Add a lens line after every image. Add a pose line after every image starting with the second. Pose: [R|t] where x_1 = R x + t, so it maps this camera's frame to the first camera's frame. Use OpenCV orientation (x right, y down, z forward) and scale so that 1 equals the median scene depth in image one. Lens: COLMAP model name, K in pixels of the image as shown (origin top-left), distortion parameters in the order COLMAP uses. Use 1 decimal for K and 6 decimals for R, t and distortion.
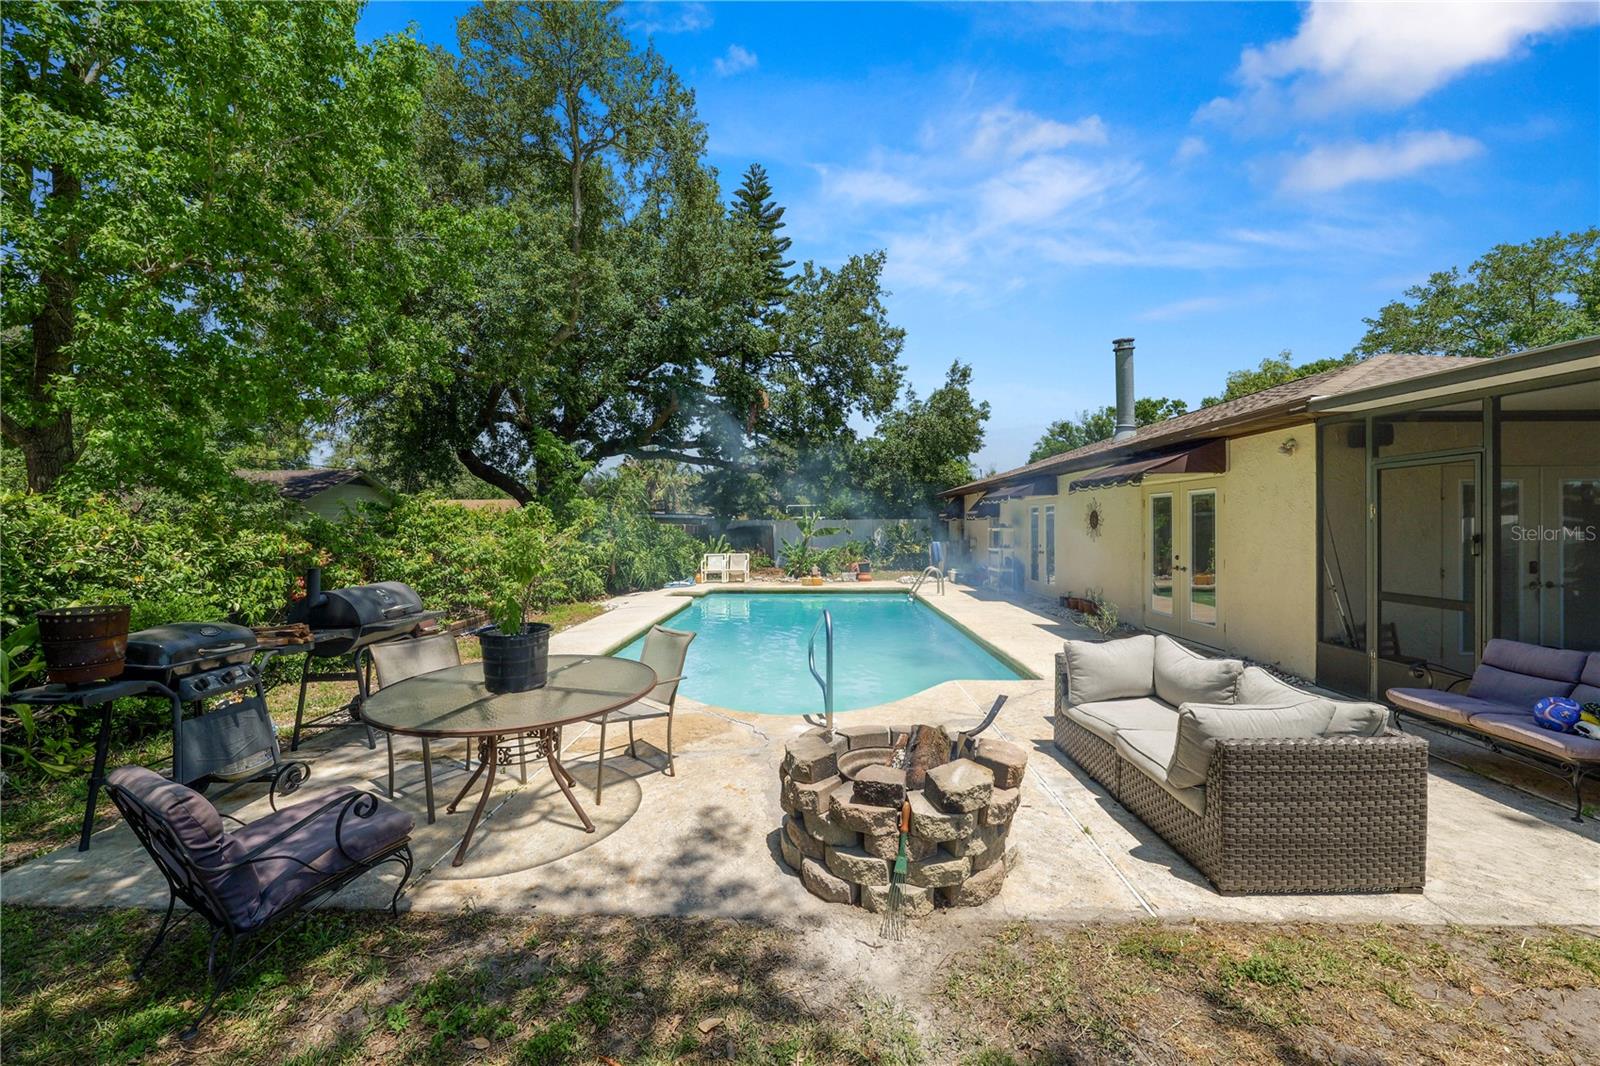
lens RADIAL K [[653.3, 0, 799.9], [0, 653.3, 530.4], [0, 0, 1]] dist [-0.014531, 0.000984]
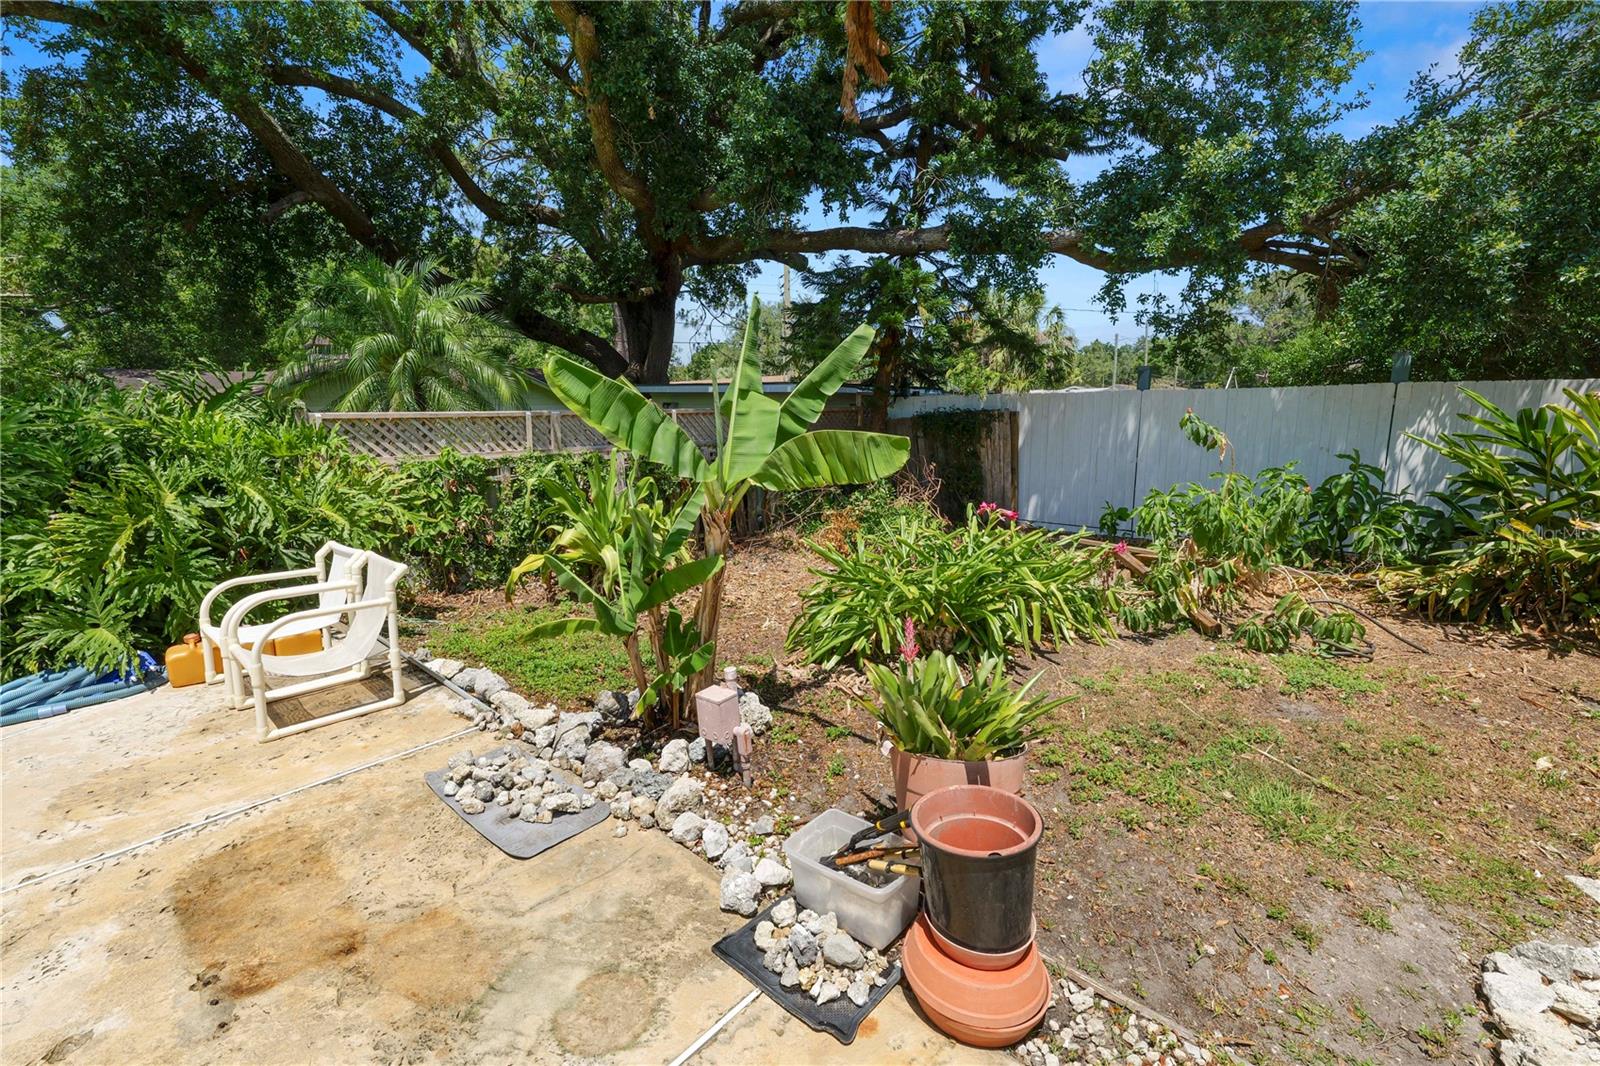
lens RADIAL K [[653.3, 0, 799.2], [0, 653.3, 528.1], [0, 0, 1]] dist [-0.014531, 0.000984]
pose [[0.769909, 0.105267, -0.629412, 0.138878], [-0.001674, 0.986631, 0.162964, -0.003626], [0.638152, -0.124414, 0.759792, 0.927845]]
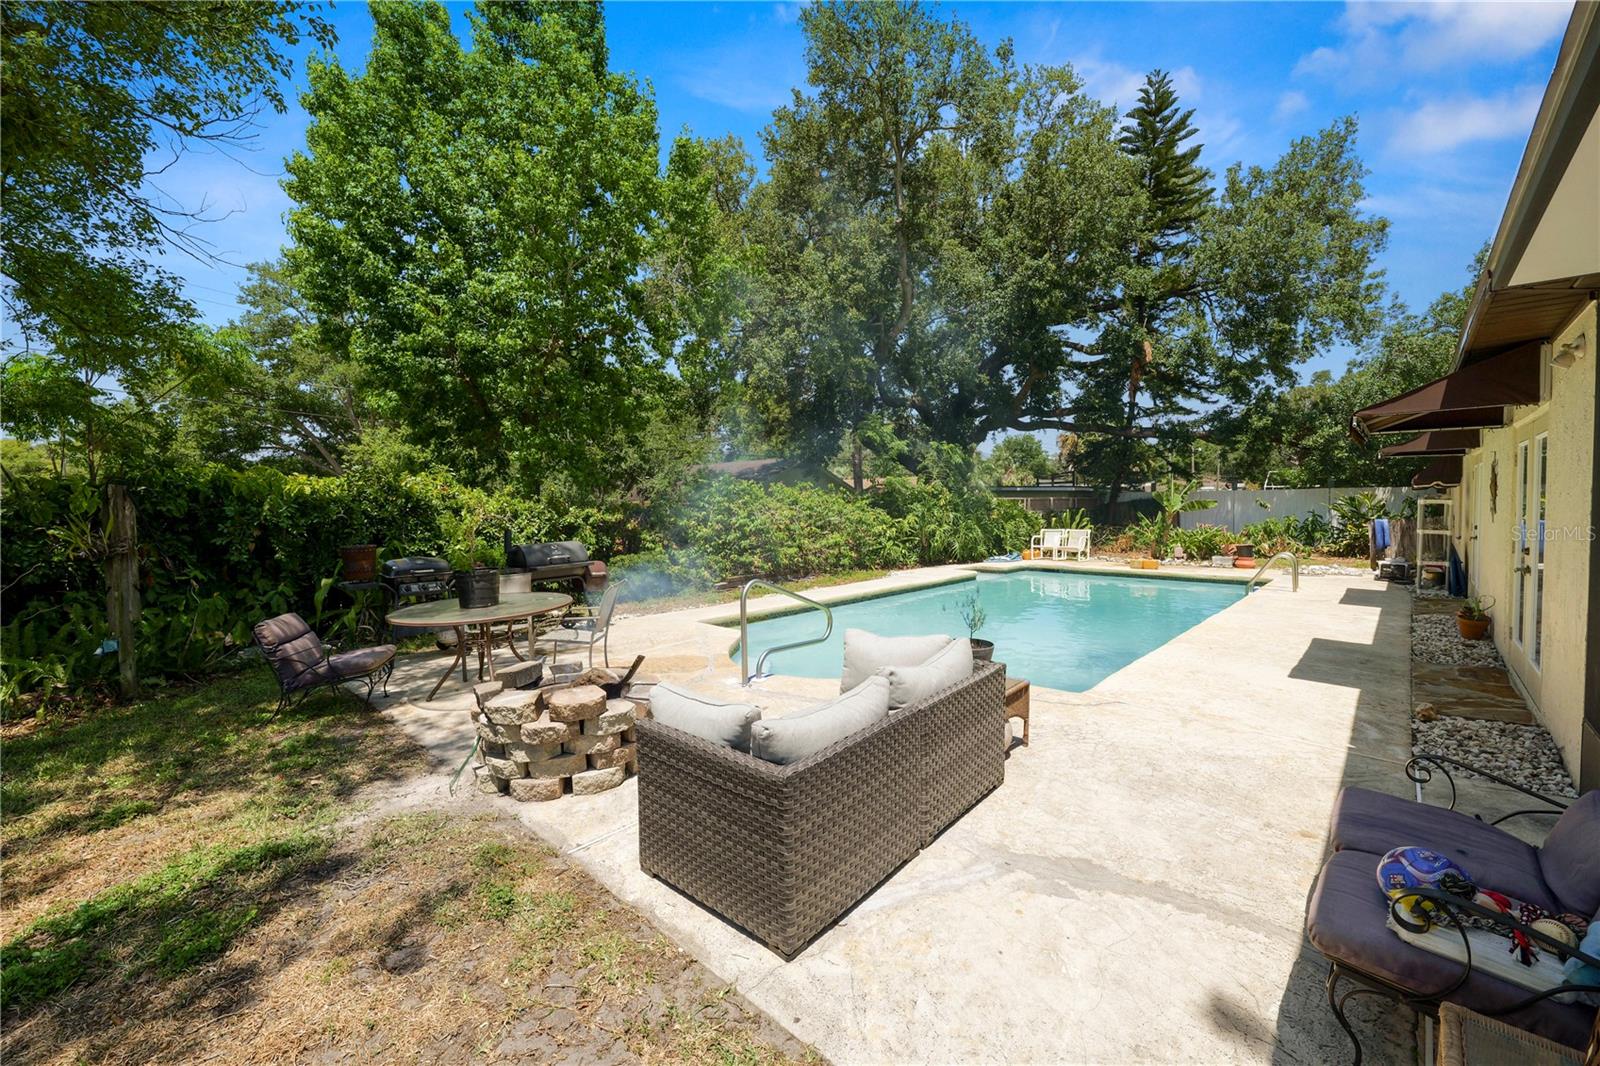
lens RADIAL K [[653.3, 0, 795.2], [0, 653.3, 526.4], [0, 0, 1]] dist [-0.014531, 0.000984]
pose [[0.741838, 0.018351, -0.670328, 0.223904], [0.005187, 0.999439, 0.033100, -0.000862], [0.670559, -0.028032, 0.741326, 0.062214]]
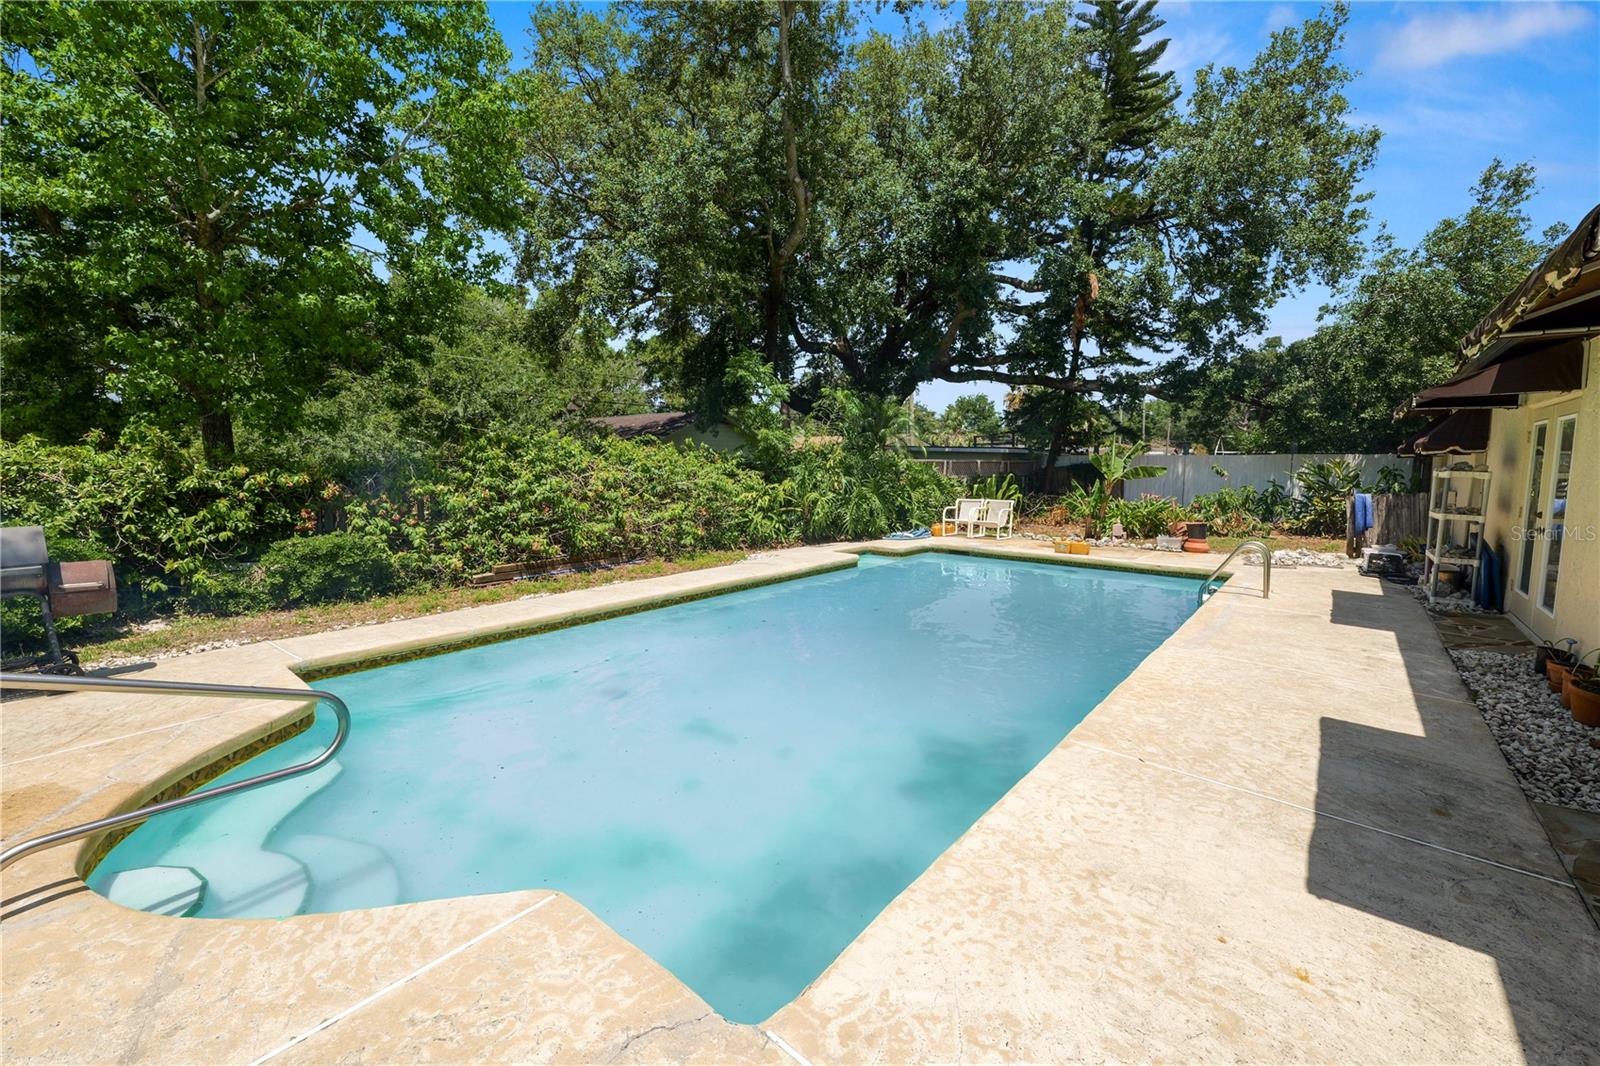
lens RADIAL K [[653.3, 0, 796.8], [0, 653.3, 528.0], [0, 0, 1]] dist [-0.014531, 0.000984]
pose [[0.782572, 0.068046, -0.618831, 0.187516], [-0.009763, 0.995228, 0.097087, -0.002429], [0.622484, -0.069936, 0.779502, 0.278827]]
